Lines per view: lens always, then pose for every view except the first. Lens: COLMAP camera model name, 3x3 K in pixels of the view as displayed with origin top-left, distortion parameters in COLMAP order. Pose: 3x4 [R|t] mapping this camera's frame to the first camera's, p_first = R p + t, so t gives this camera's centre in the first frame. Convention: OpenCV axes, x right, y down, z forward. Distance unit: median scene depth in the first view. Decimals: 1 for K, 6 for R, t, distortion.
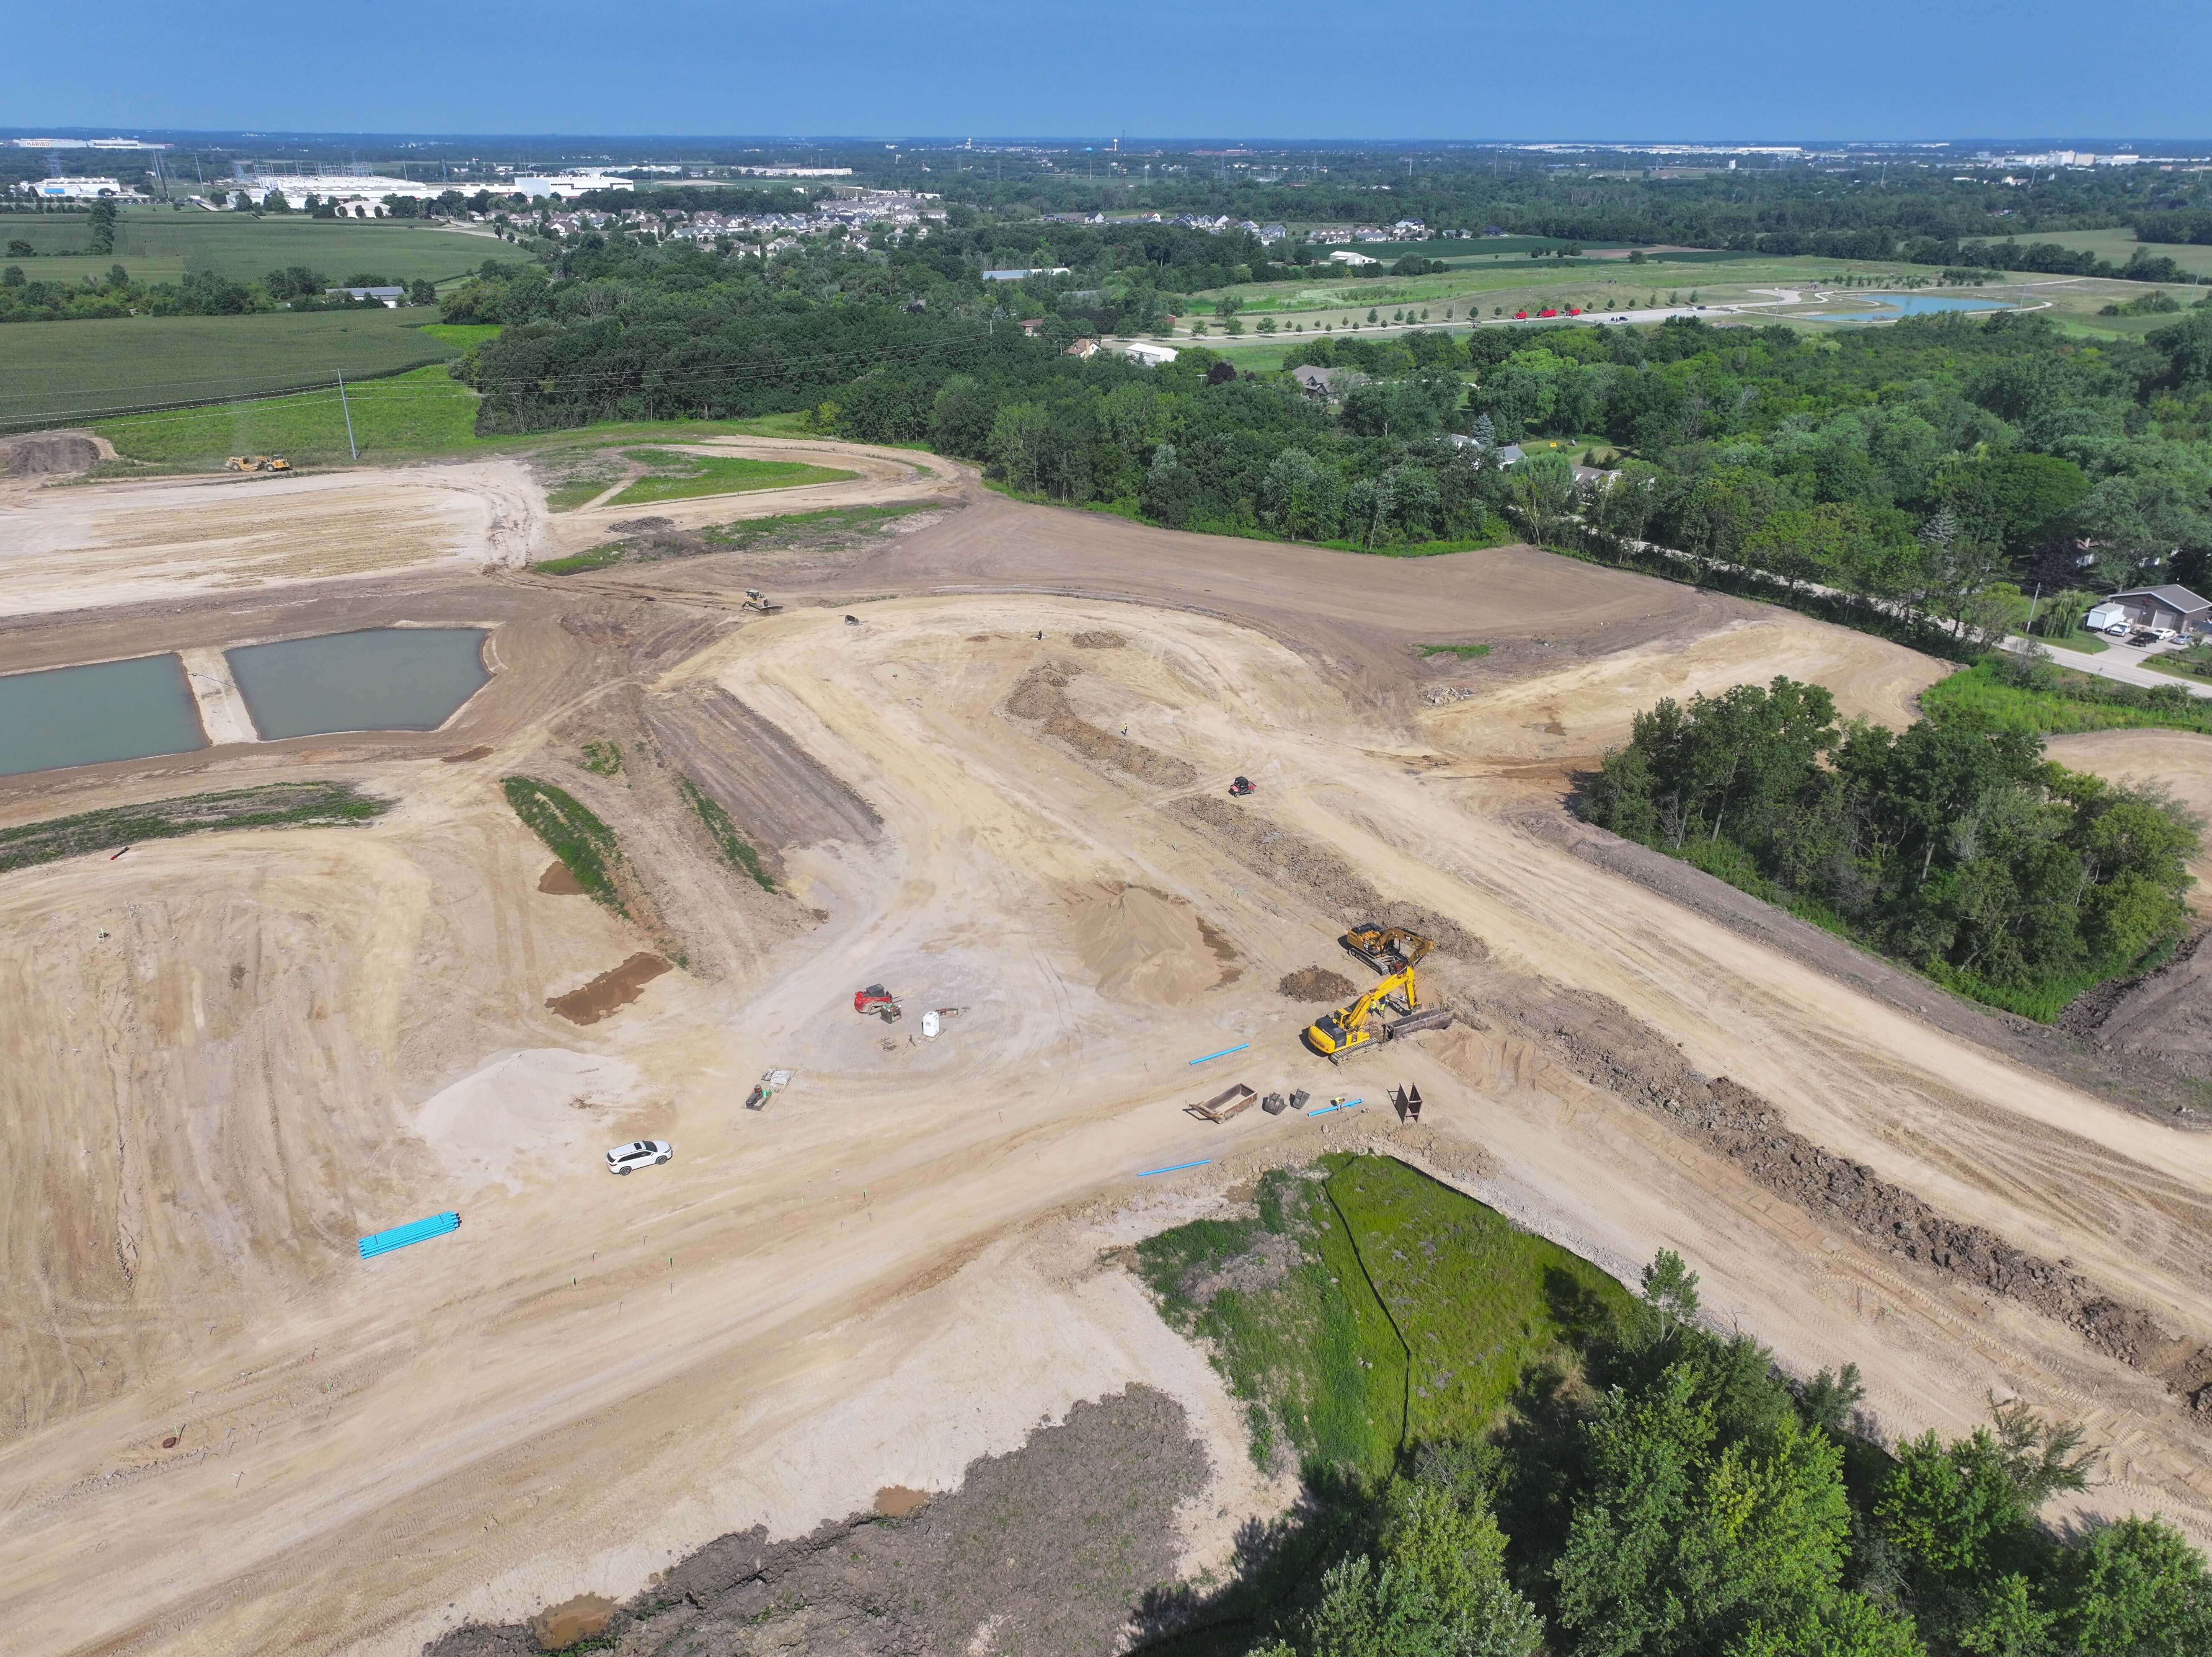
lens RADIAL K [[1561.2, 0, 1106.0], [0, 1561.2, 828.5], [0, 0, 1]] dist [-0.003880, 0.038609]
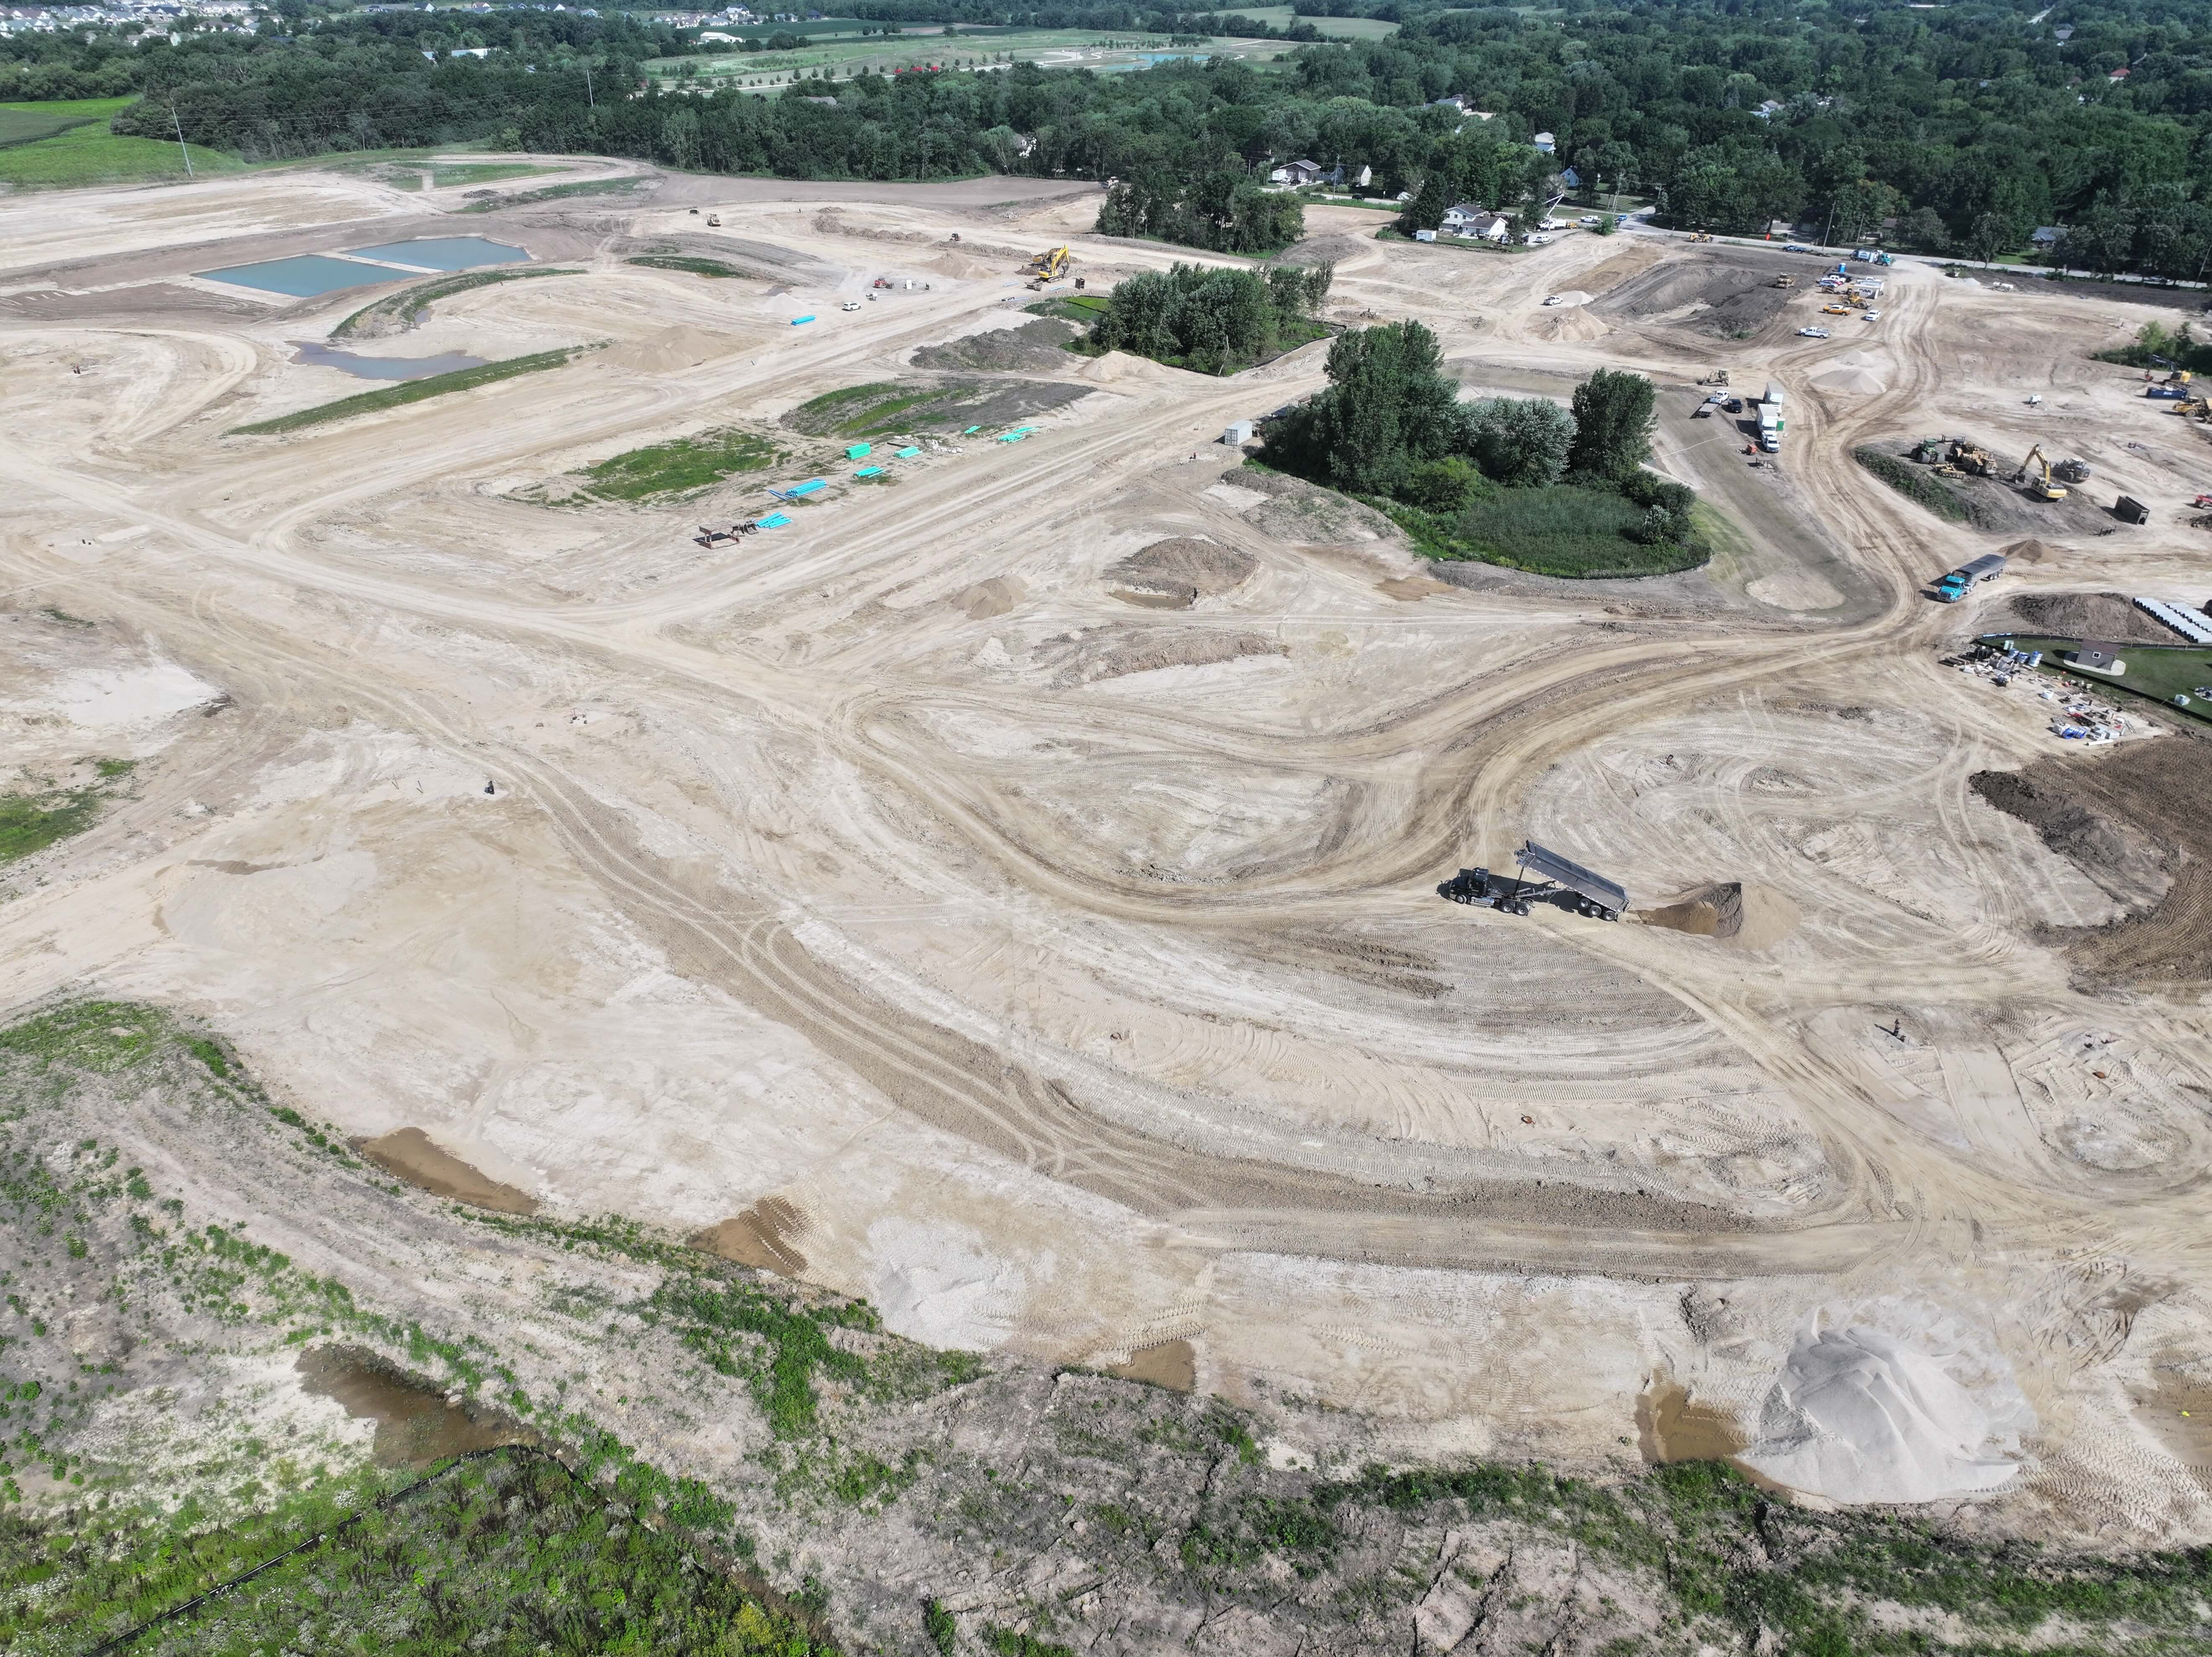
lens RADIAL K [[1561.2, 0, 1106.0], [0, 1561.2, 828.5], [0, 0, 1]] dist [-0.003880, 0.038609]
pose [[0.906890, -0.213233, 0.363430, -0.180617], [0.173197, 0.974913, 0.139815, 0.132992], [-0.384126, -0.063851, 0.921070, -0.309796]]
